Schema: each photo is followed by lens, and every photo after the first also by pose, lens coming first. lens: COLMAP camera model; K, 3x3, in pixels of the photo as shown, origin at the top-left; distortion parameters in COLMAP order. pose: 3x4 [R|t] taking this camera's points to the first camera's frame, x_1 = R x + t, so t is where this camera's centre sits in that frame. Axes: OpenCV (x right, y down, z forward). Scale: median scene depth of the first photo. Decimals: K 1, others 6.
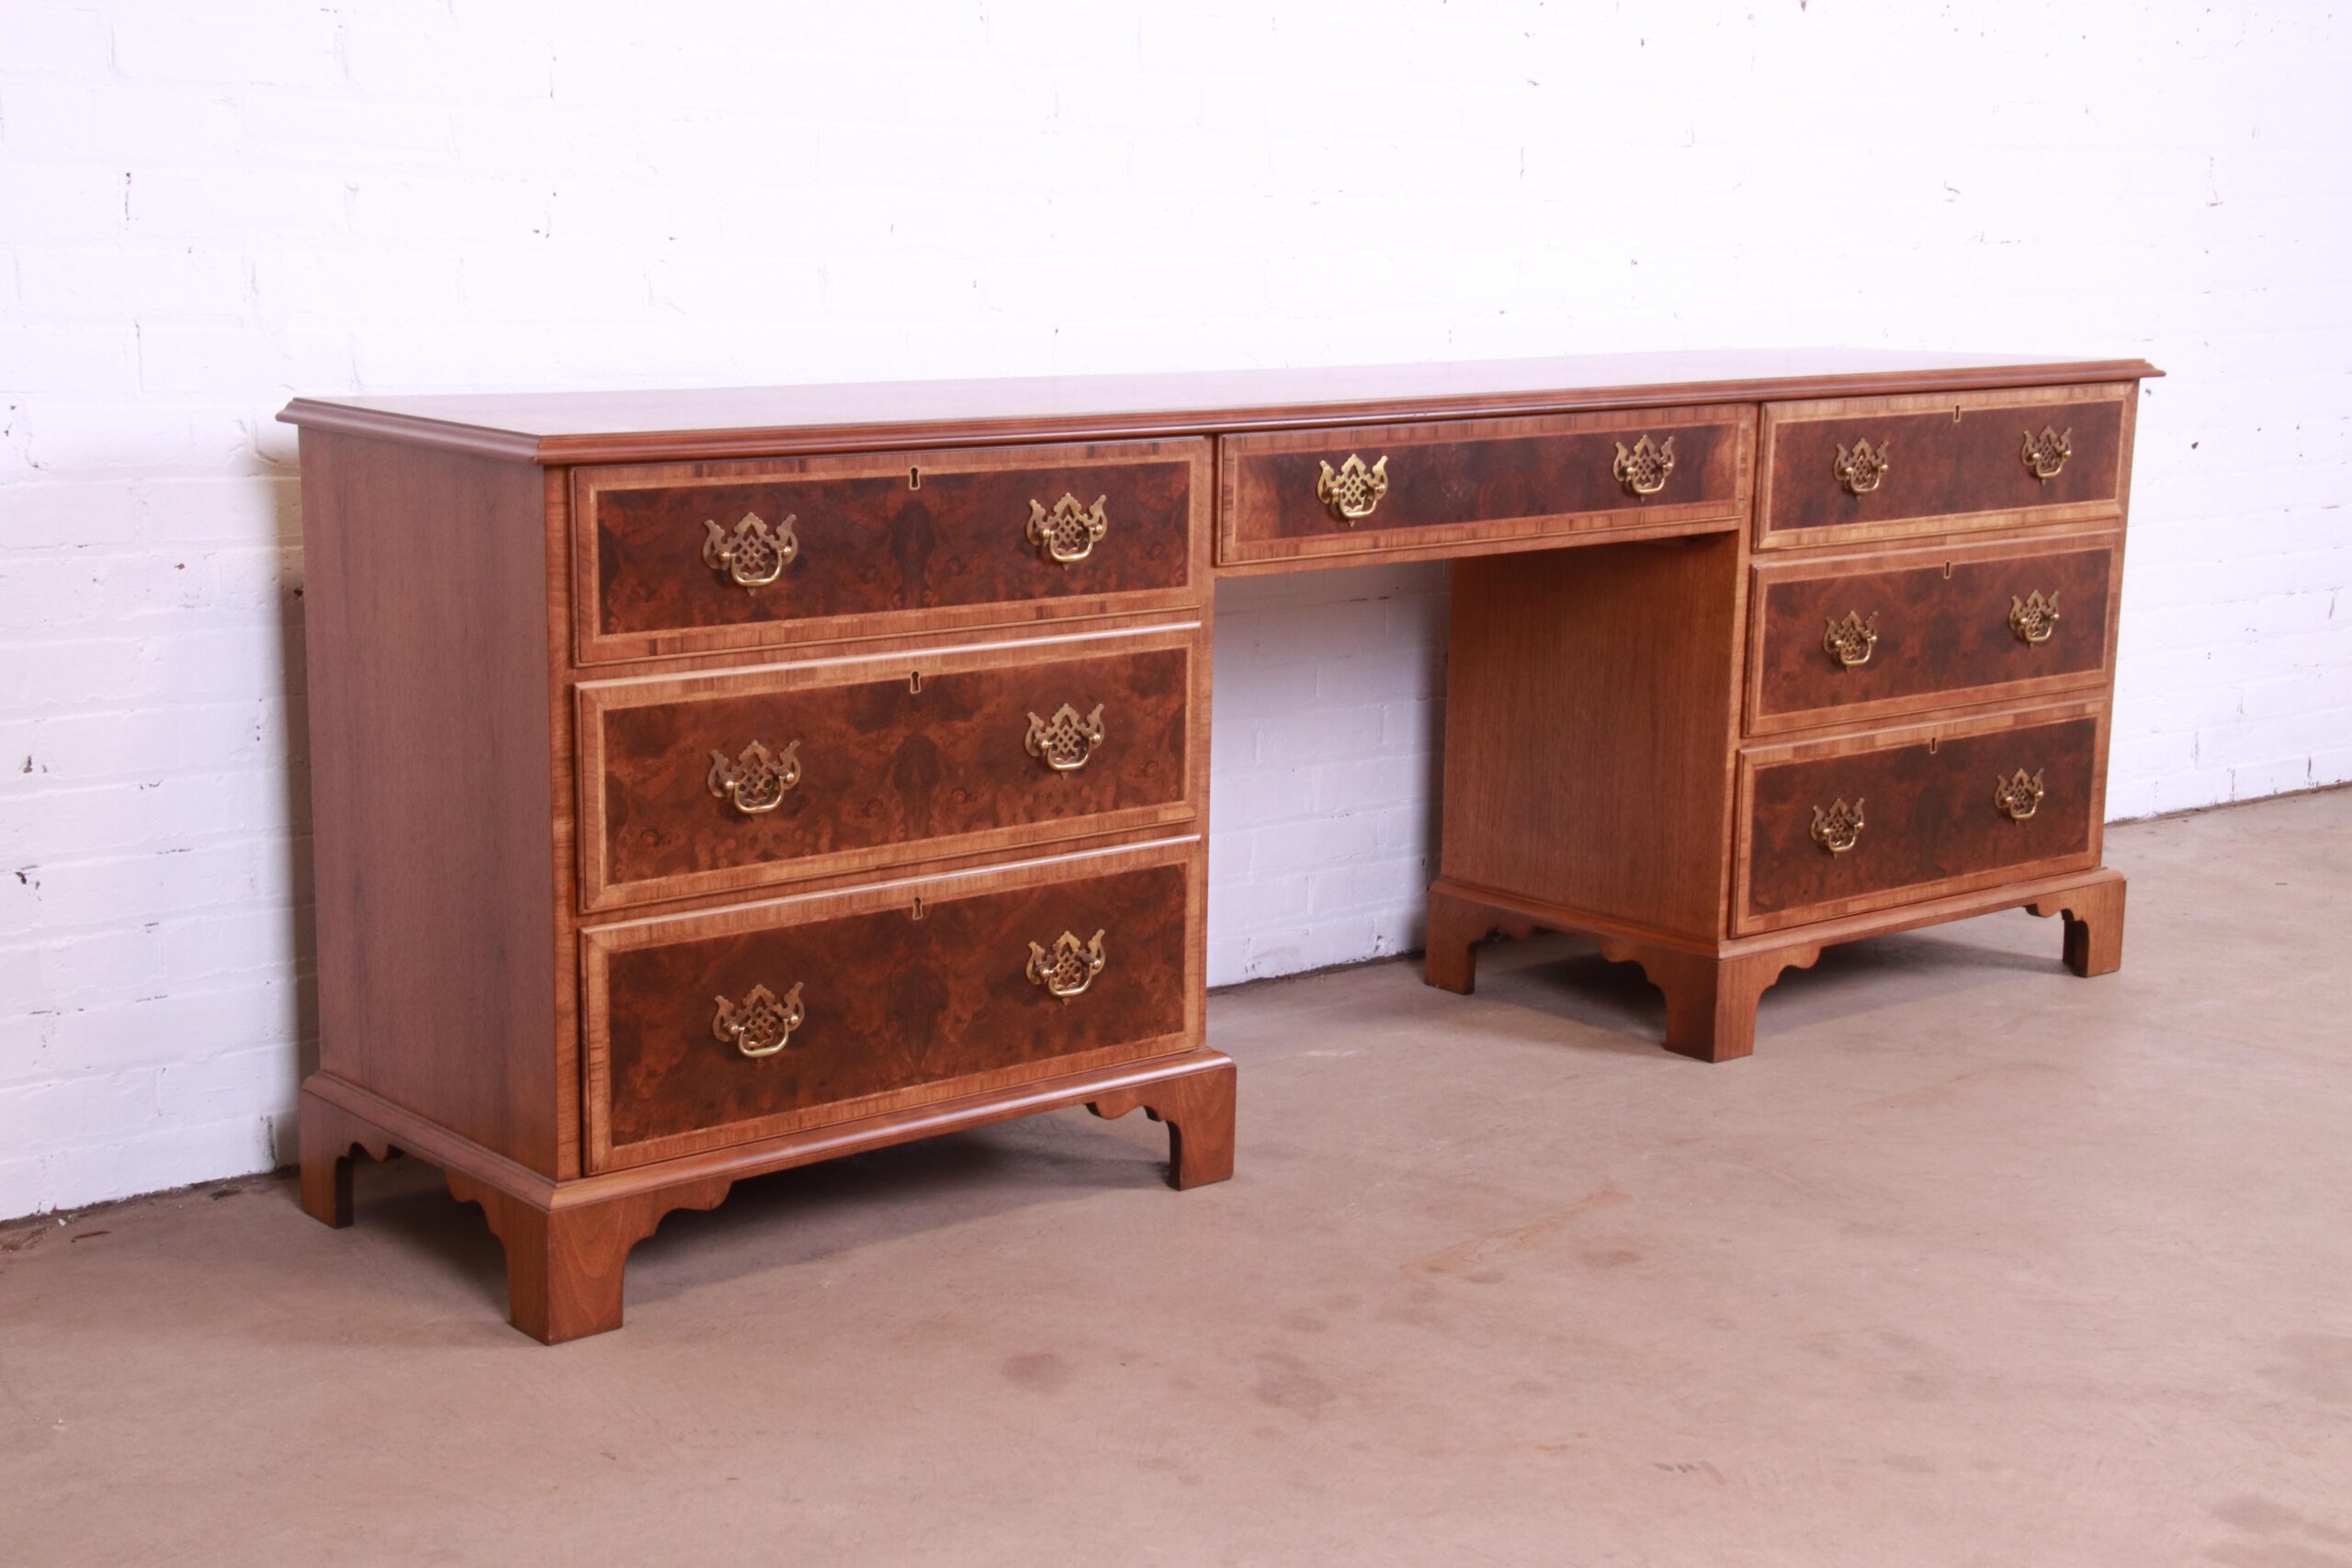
lens RADIAL K [[3227.6, 0, 1166.9], [0, 3227.6, 845.4], [0, 0, 1]] dist [0.178683, 0.000000]
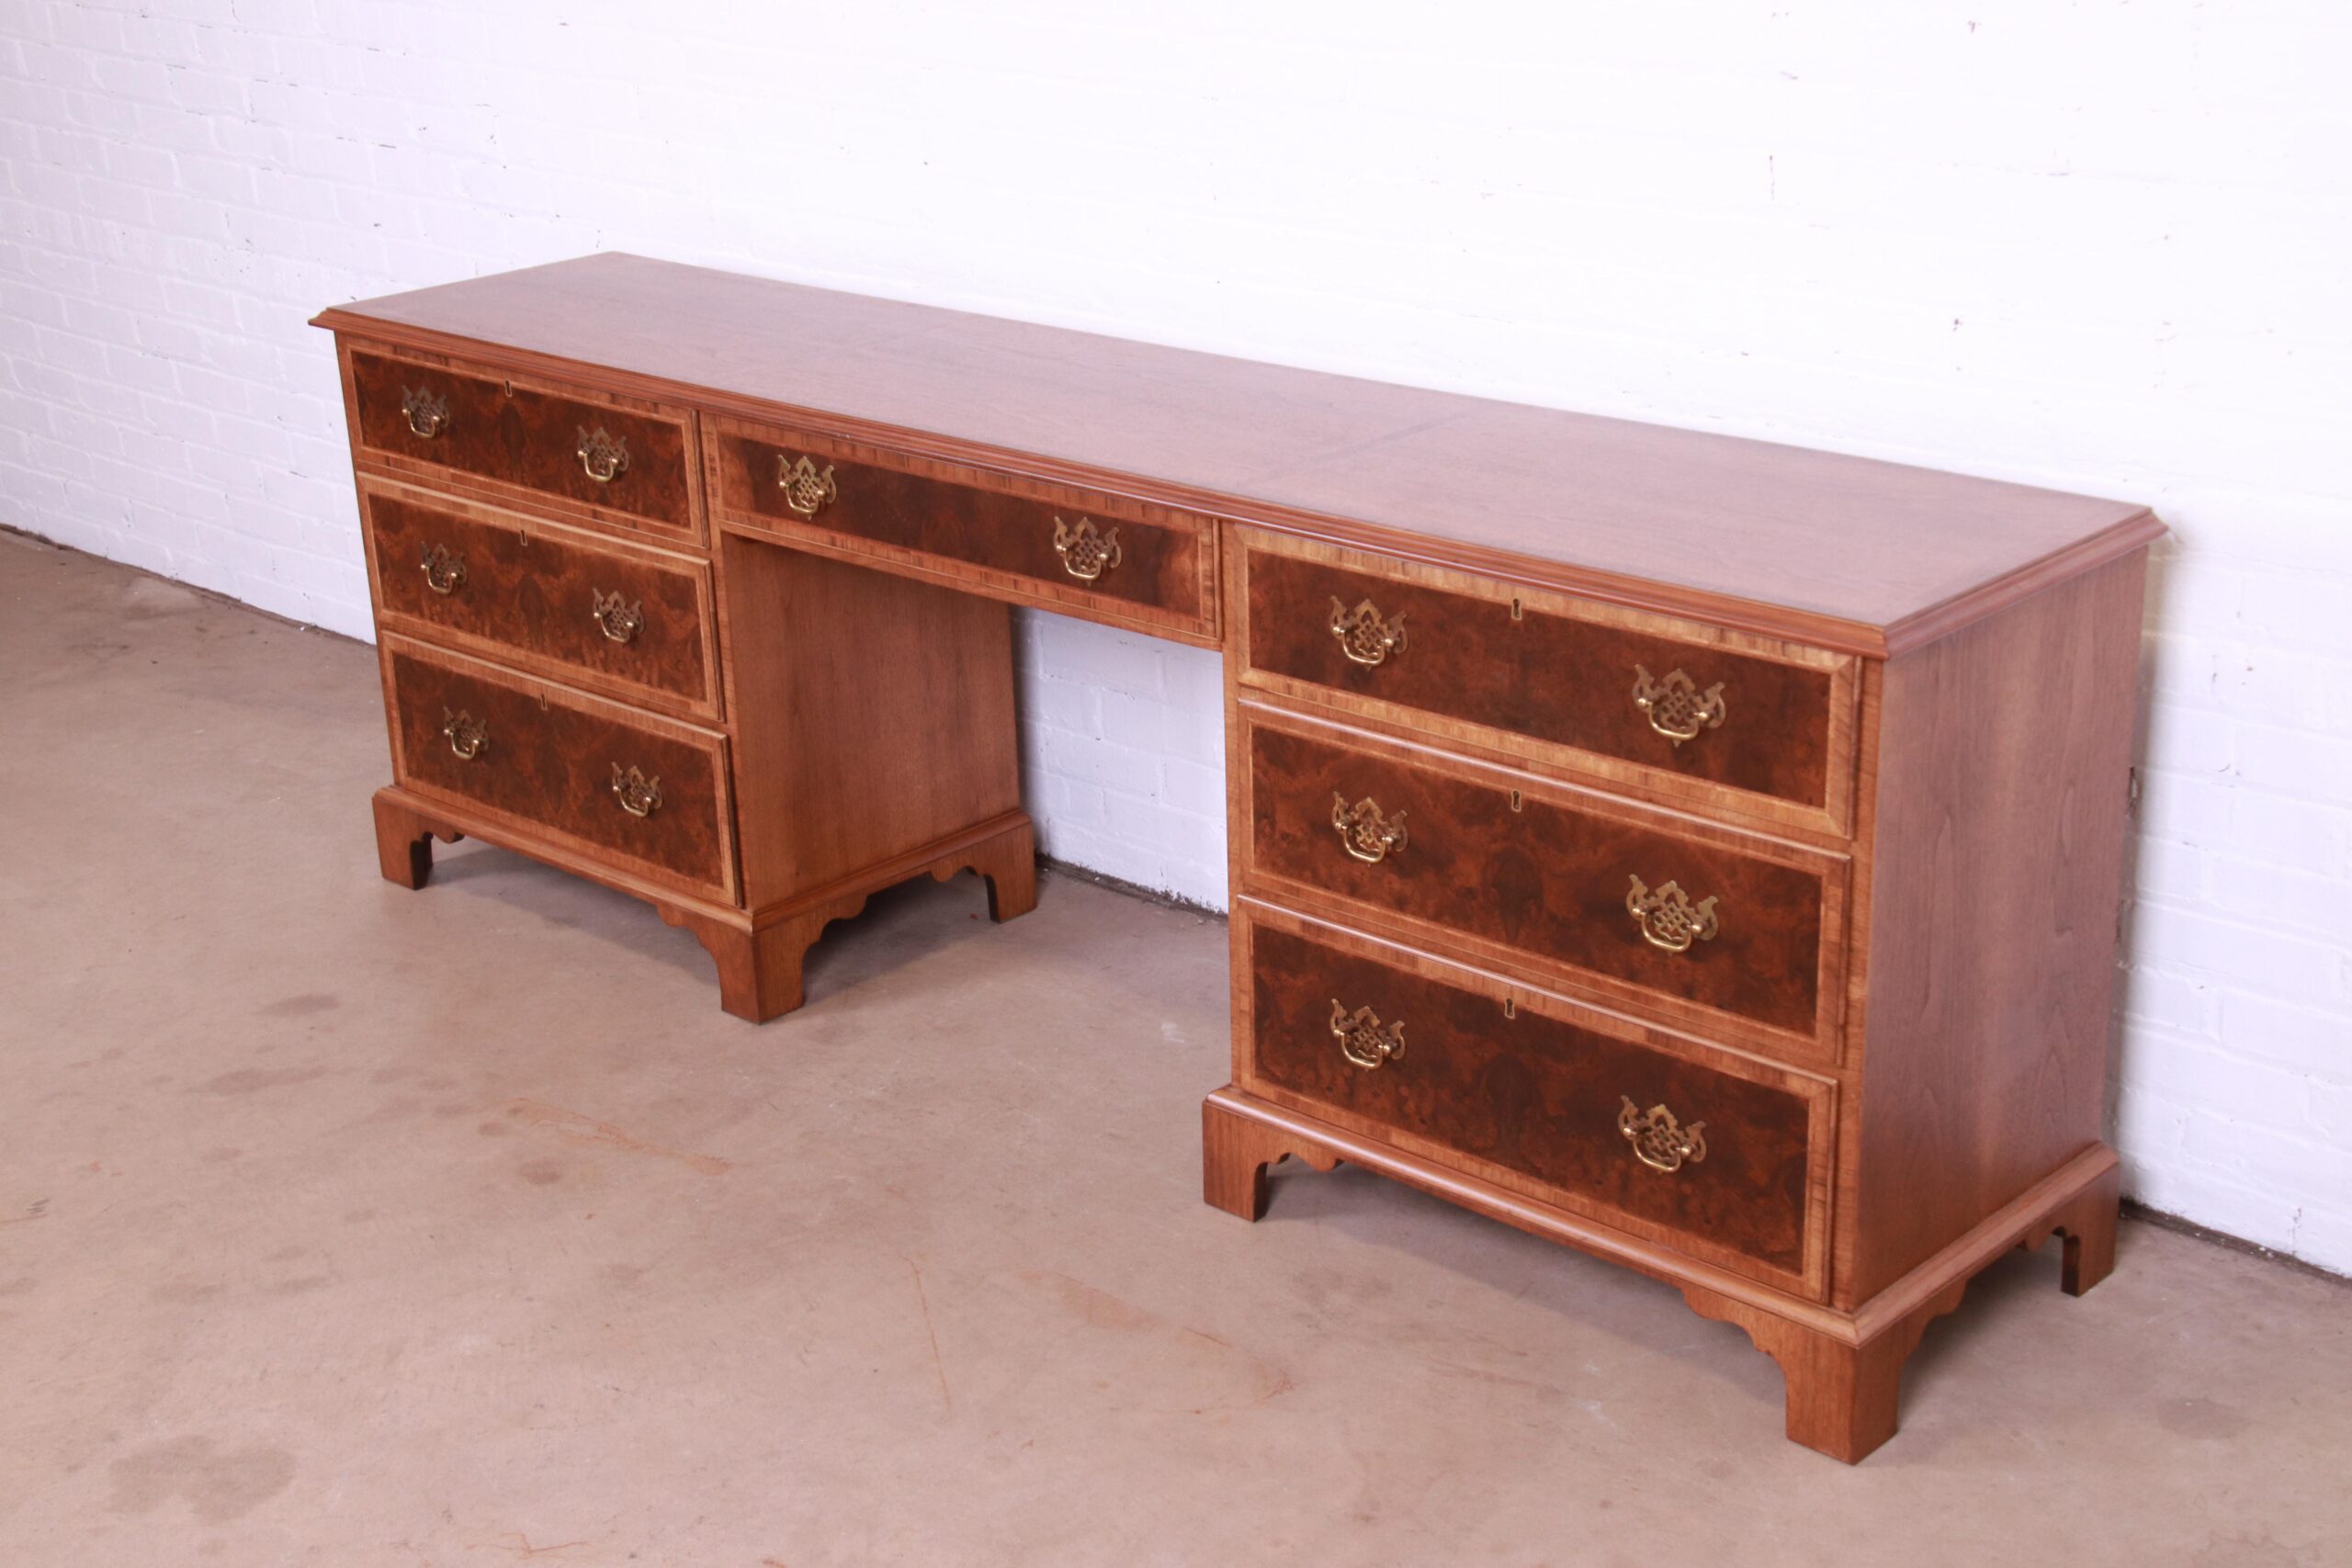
lens RADIAL K [[3227.6, 0, 1157.8], [0, 3227.6, 822.6], [0, 0, 1]] dist [0.178683, 0.000000]
pose [[0.124817, 0.334562, -0.934071, 1.160425], [-0.162666, 0.935595, 0.313371, -0.375086], [0.978755, 0.112828, 0.171200, 0.961487]]
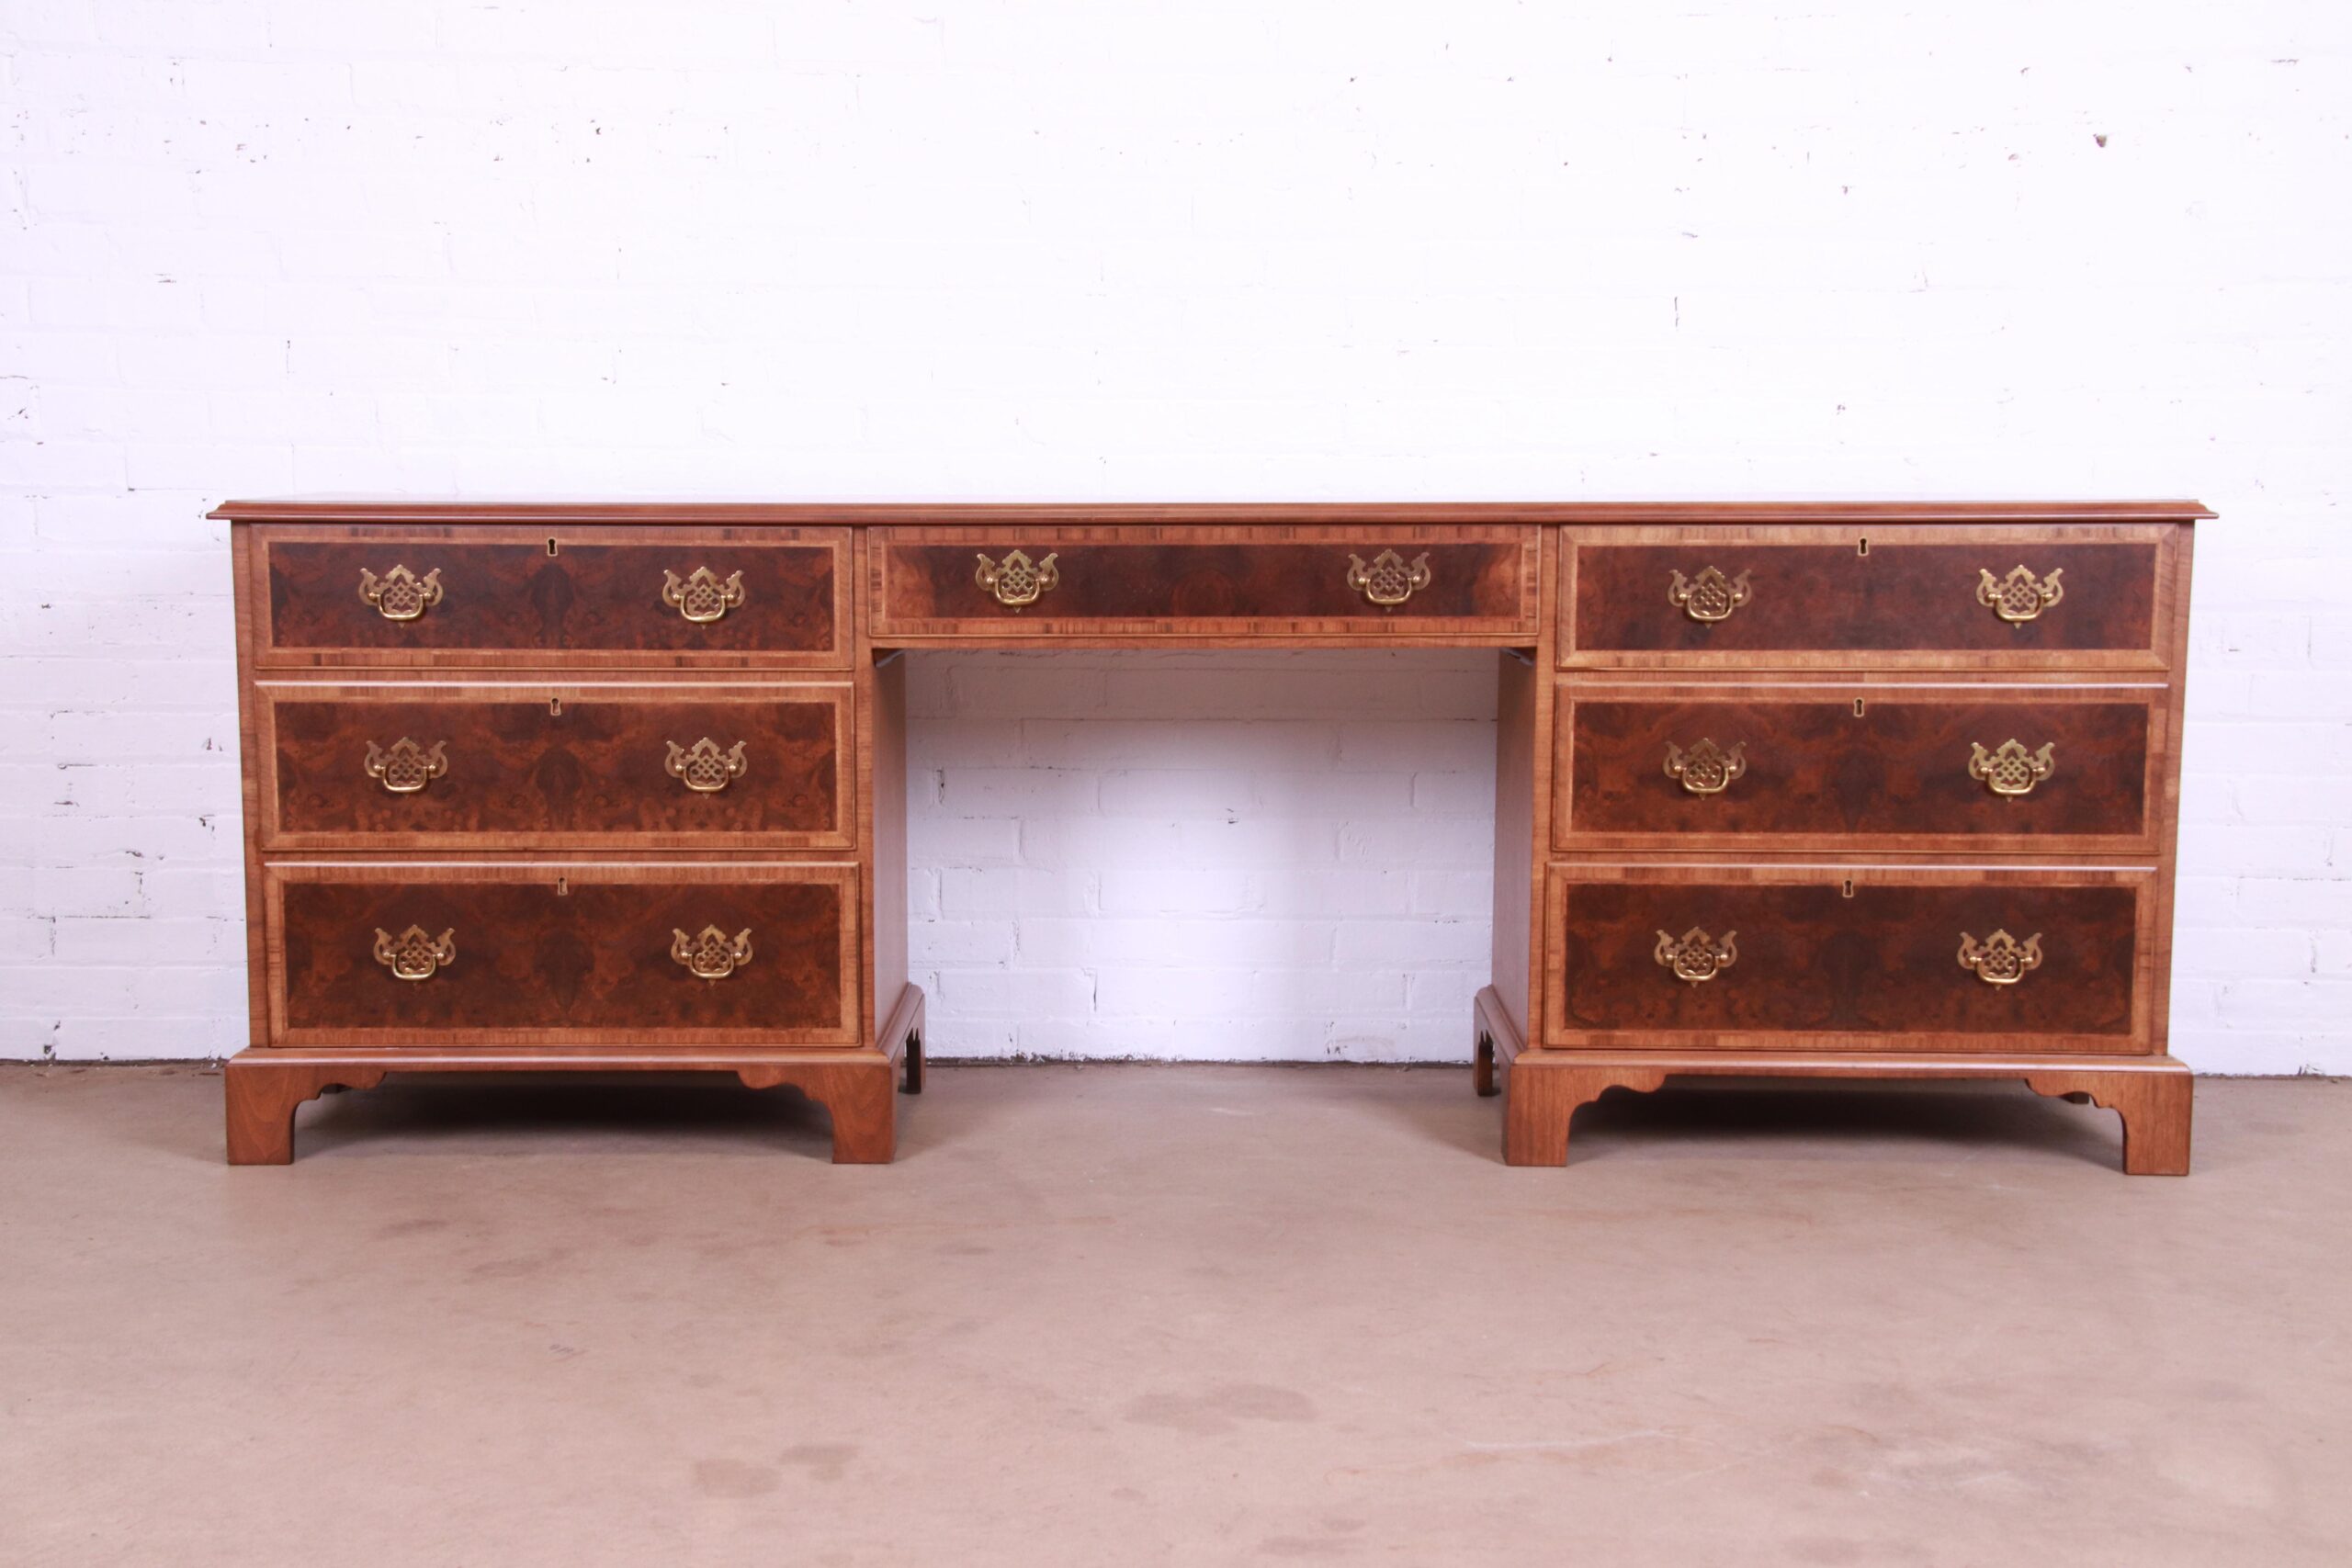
lens RADIAL K [[3180.5, 0, 1148.3], [0, 3180.5, 859.4], [0, 0, 1]] dist [0.171041, 0.000000]
pose [[0.758748, 0.073706, -0.647200, 0.854544], [-0.121089, 0.992219, -0.028961, 0.016431], [0.640030, 0.100343, 0.761770, 0.177173]]
